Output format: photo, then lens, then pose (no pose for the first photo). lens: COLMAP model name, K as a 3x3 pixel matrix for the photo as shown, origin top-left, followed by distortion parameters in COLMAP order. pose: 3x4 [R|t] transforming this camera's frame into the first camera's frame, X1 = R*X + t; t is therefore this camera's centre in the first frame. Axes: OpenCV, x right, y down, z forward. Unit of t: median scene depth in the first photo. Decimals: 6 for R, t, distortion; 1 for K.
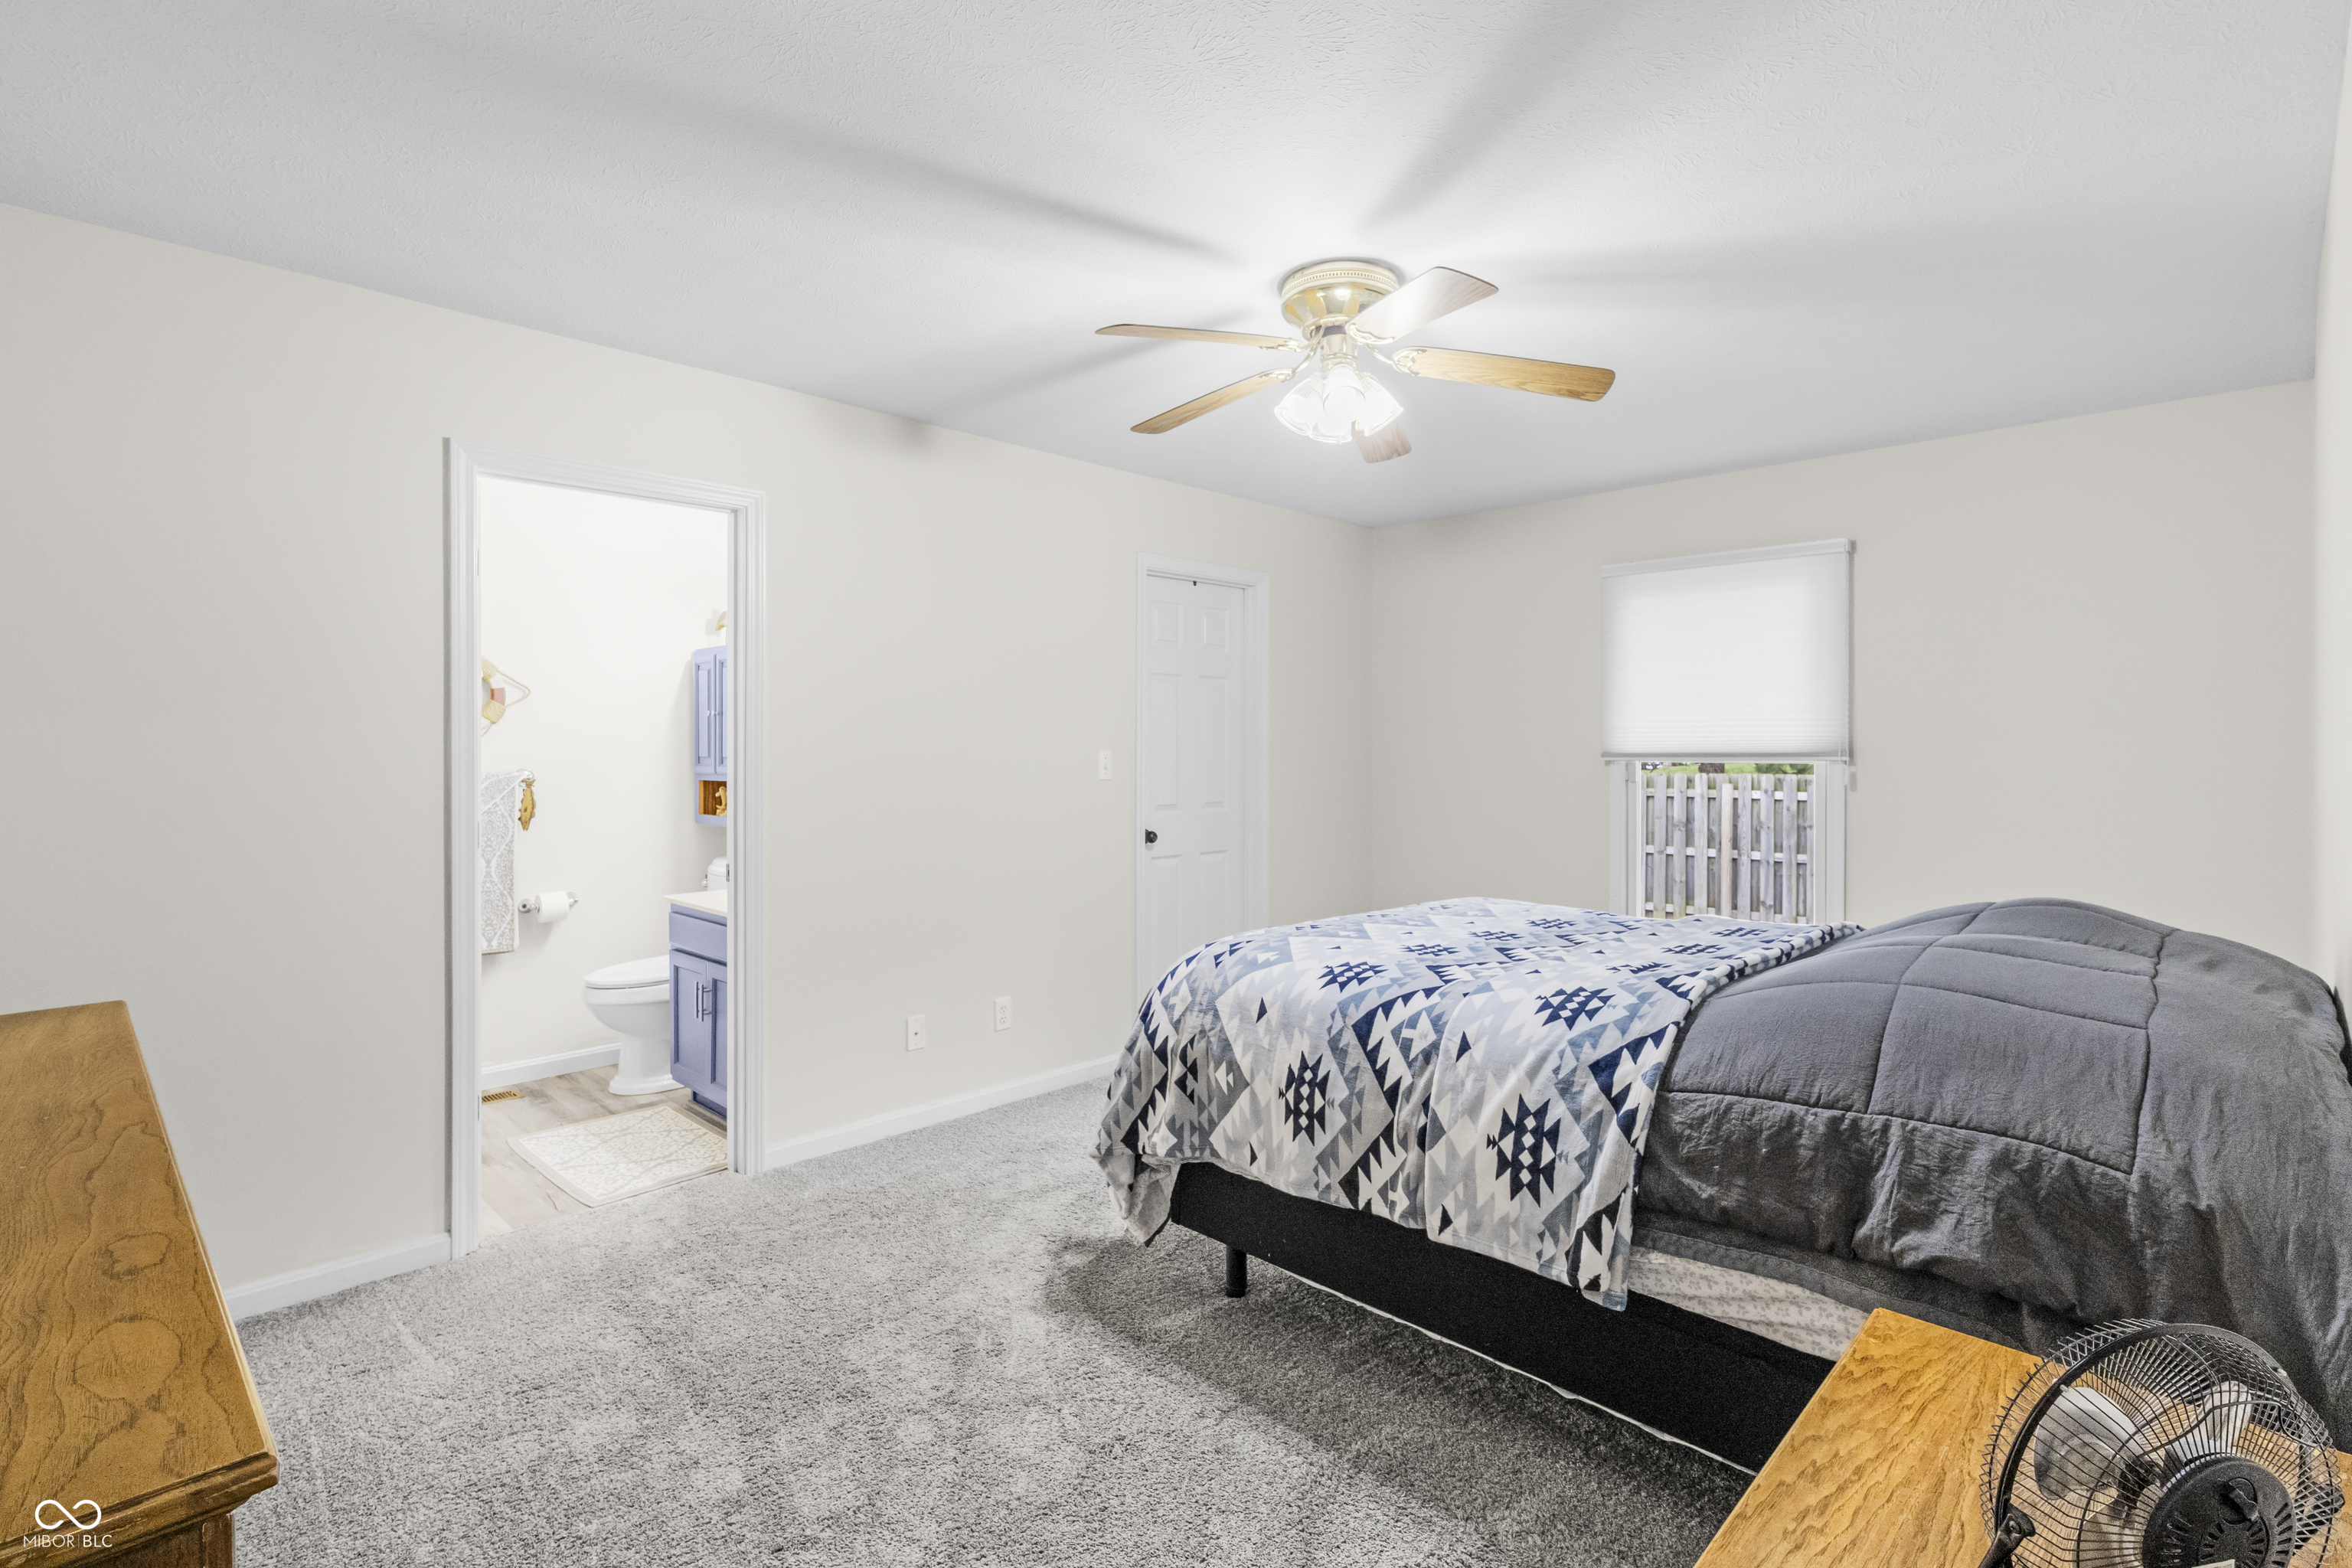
lens RADIAL K [[1102.9, 0, 1158.2], [0, 1102.9, 746.9], [0, 0, 1]] dist [-0.001327, 0.000752]
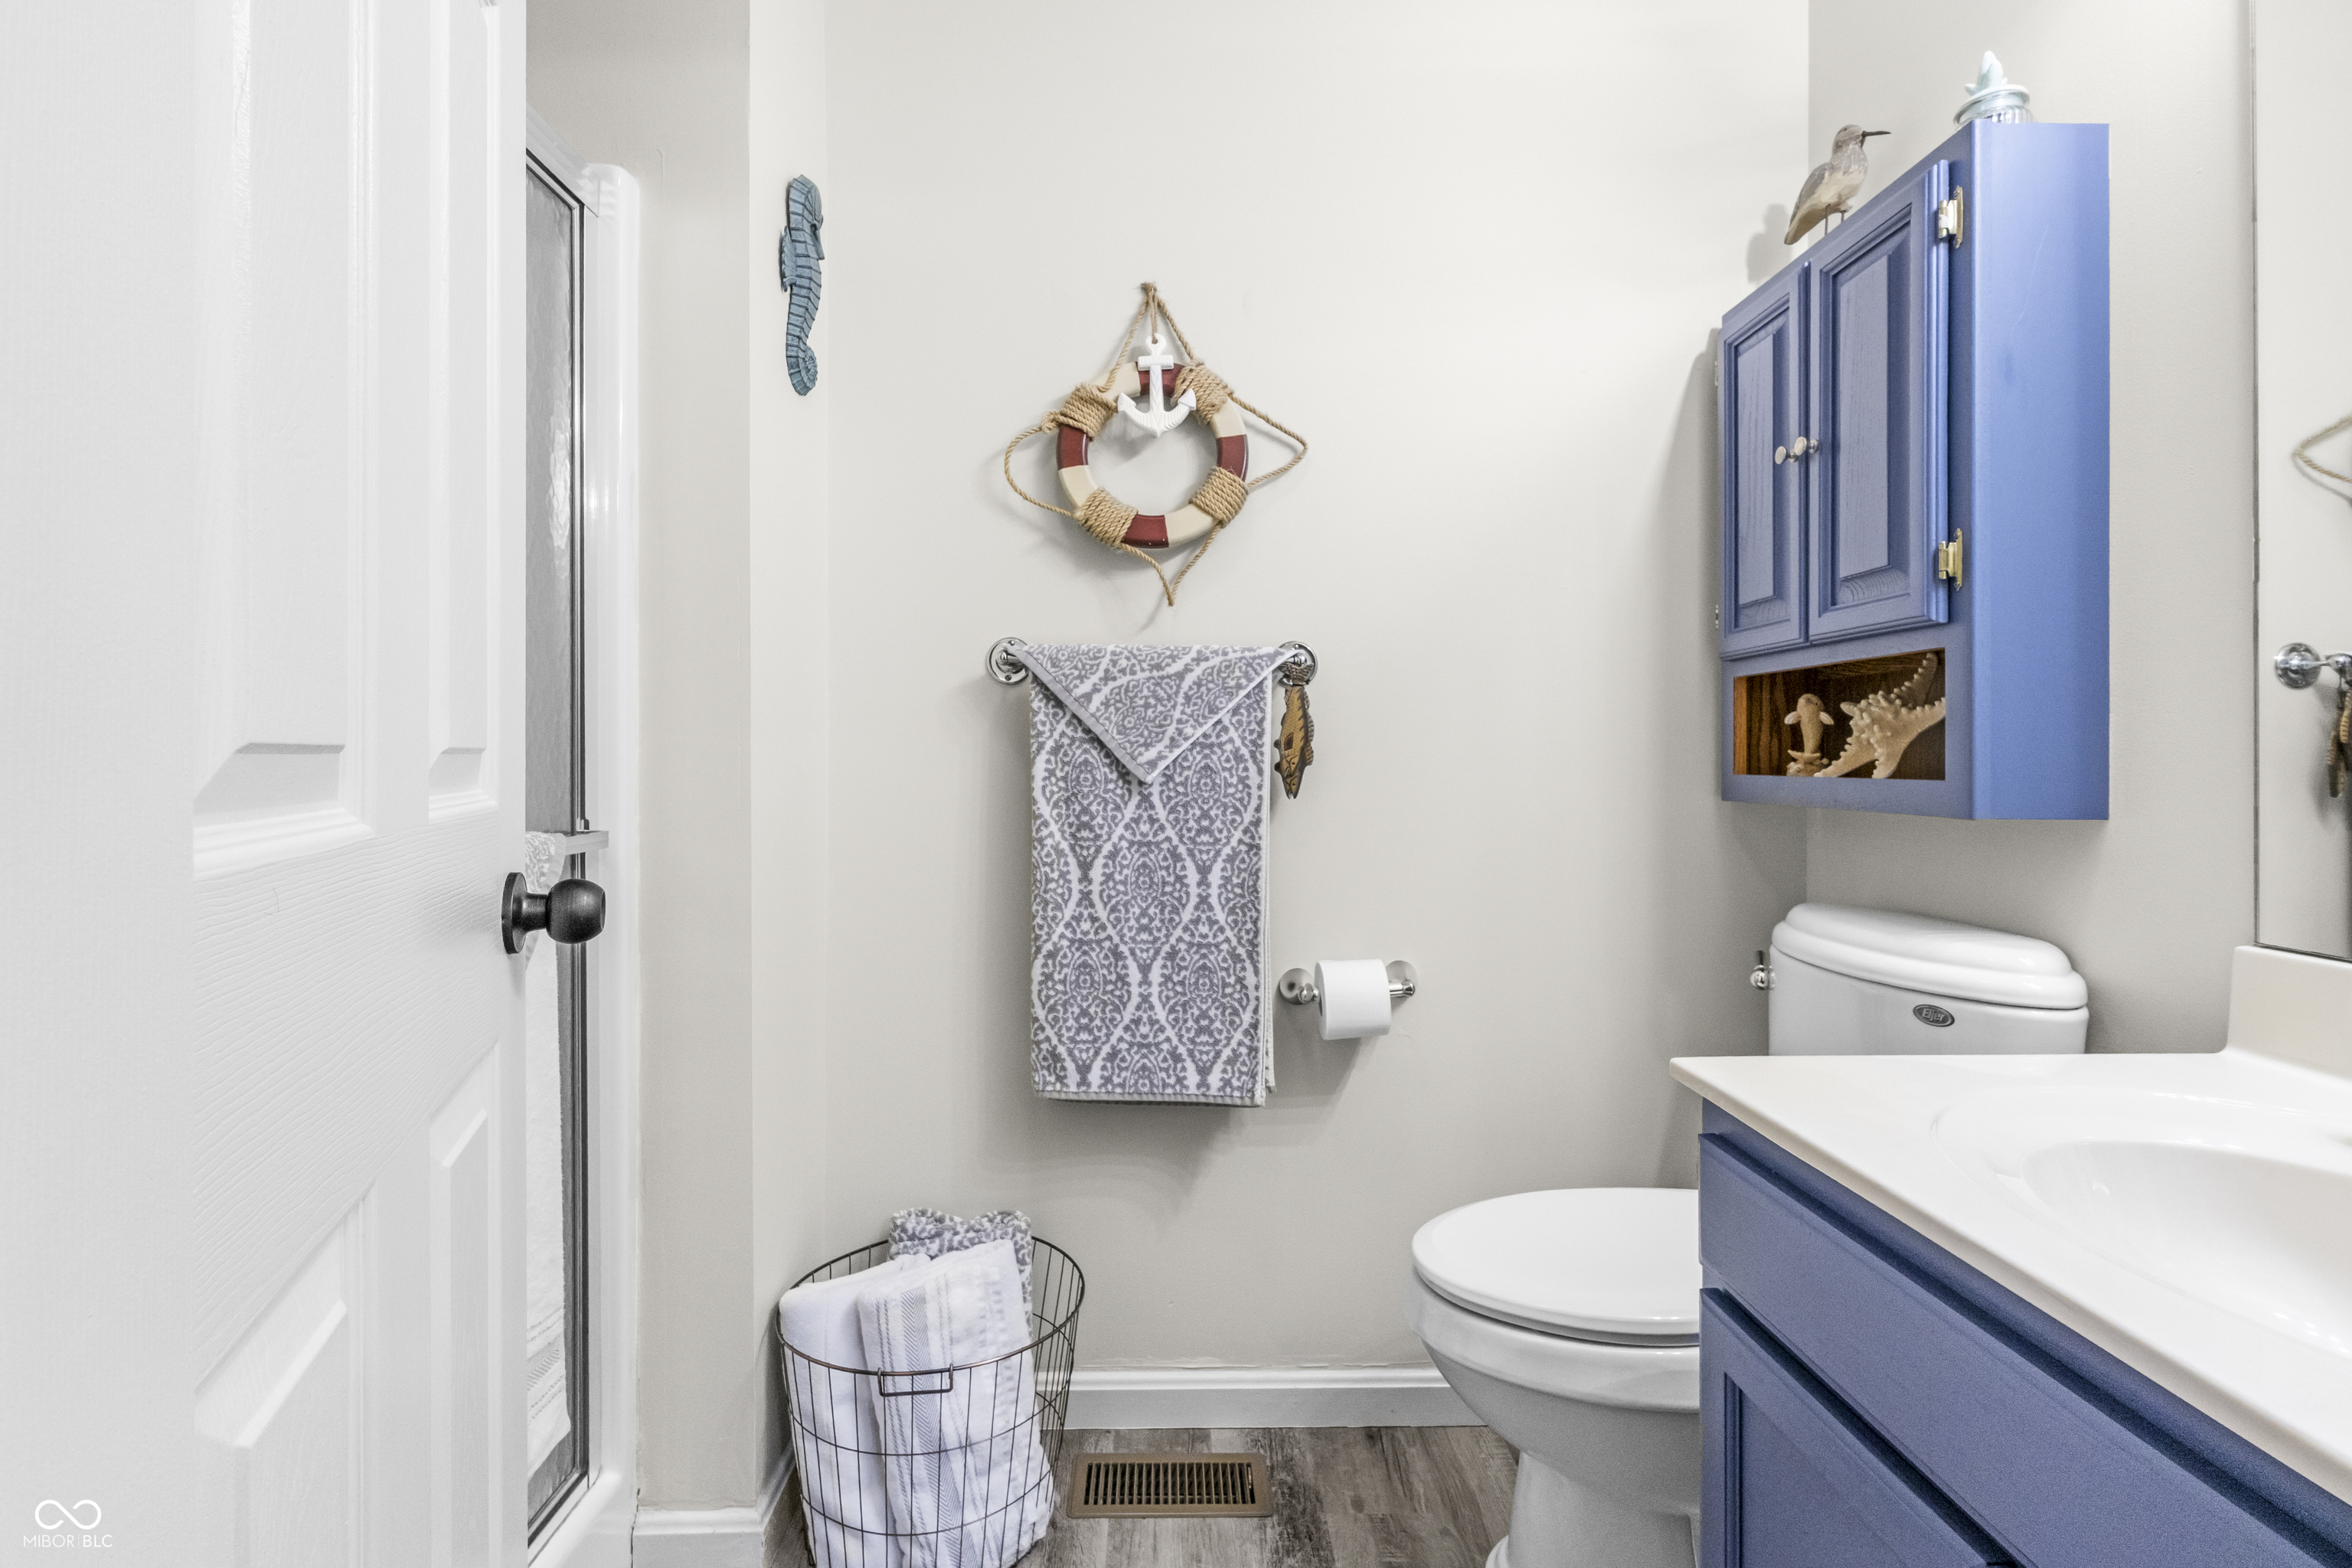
lens RADIAL K [[1102.9, 0, 1158.2], [0, 1102.9, 746.9], [0, 0, 1]] dist [-0.001327, 0.000752]
pose [[0.708775, 0.003924, -0.705423, -0.330811], [-0.002085, 0.999992, 0.003468, 0.057002], [0.705431, -0.000987, 0.708778, 0.689064]]
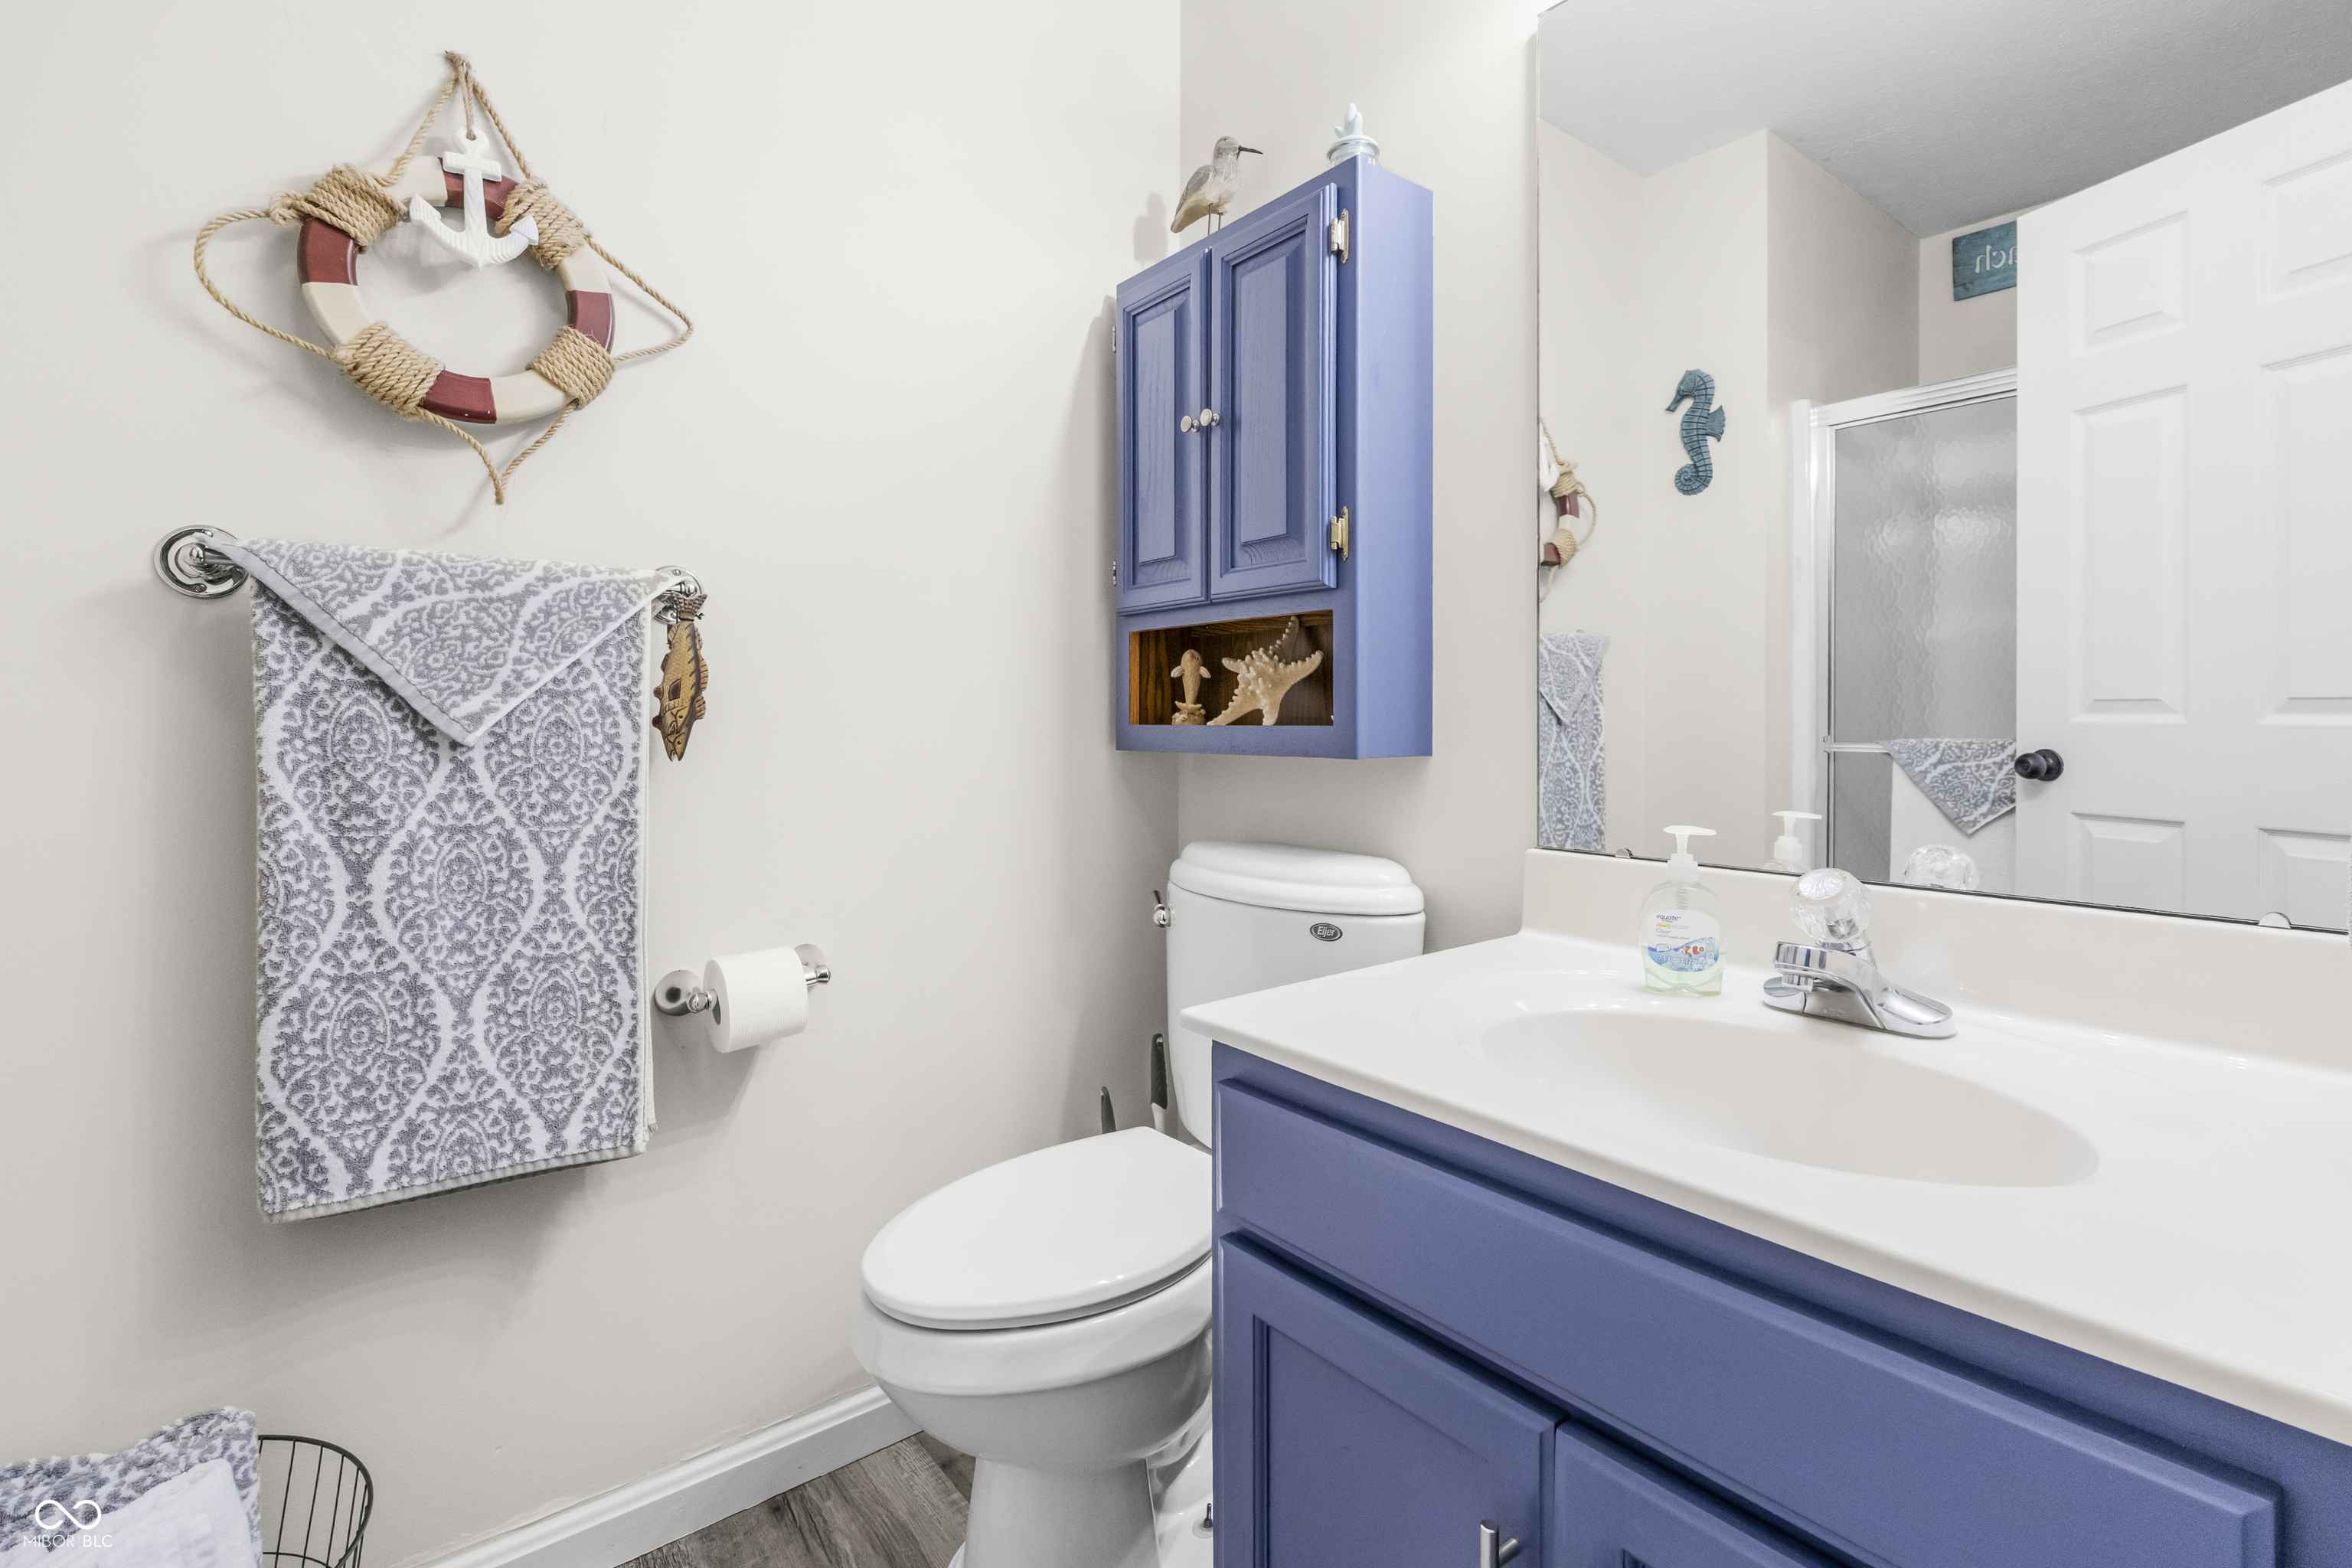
lens RADIAL K [[1107.1, 0, 1183.4], [0, 1107.1, 710.9], [0, 0, 1]] dist [0.001771, -0.000506]
pose [[0.993234, 0.003610, -0.116074, -0.393107], [-0.003058, 0.999983, 0.004936, 0.060422], [0.116090, -0.004548, 0.993228, 0.702965]]
